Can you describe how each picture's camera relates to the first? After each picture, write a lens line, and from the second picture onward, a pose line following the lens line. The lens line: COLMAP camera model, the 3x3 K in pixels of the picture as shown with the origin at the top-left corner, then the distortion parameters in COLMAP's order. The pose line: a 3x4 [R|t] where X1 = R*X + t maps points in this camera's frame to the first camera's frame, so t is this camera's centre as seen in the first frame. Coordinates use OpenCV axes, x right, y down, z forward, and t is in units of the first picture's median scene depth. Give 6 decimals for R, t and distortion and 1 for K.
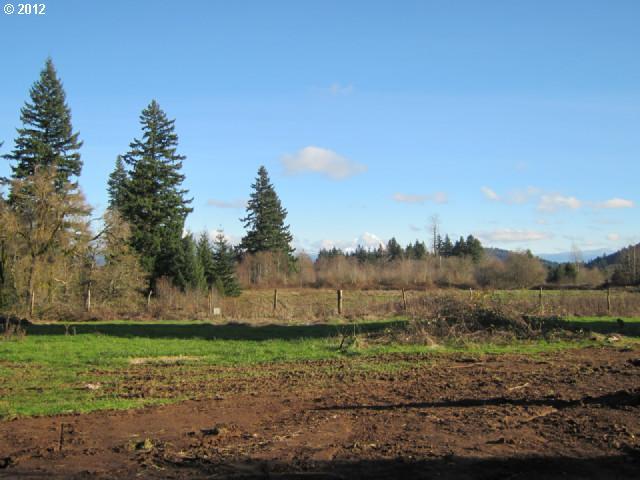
lens RADIAL K [[774.8, 0, 321.6], [0, 774.8, 239.4], [0, 0, 1]] dist [-0.020270, 0.000000]
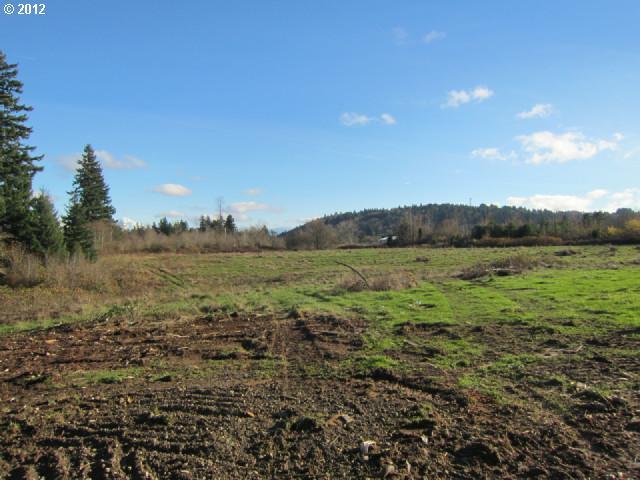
lens RADIAL K [[462.1, 0, 319.0], [0, 462.1, 240.0], [0, 0, 1]] dist [-0.011171, 0.002958]
pose [[0.883753, -0.016326, 0.467669, -0.133298], [0.000578, 0.999429, 0.033796, 0.026930], [-0.467953, -0.029597, 0.883257, 0.371834]]
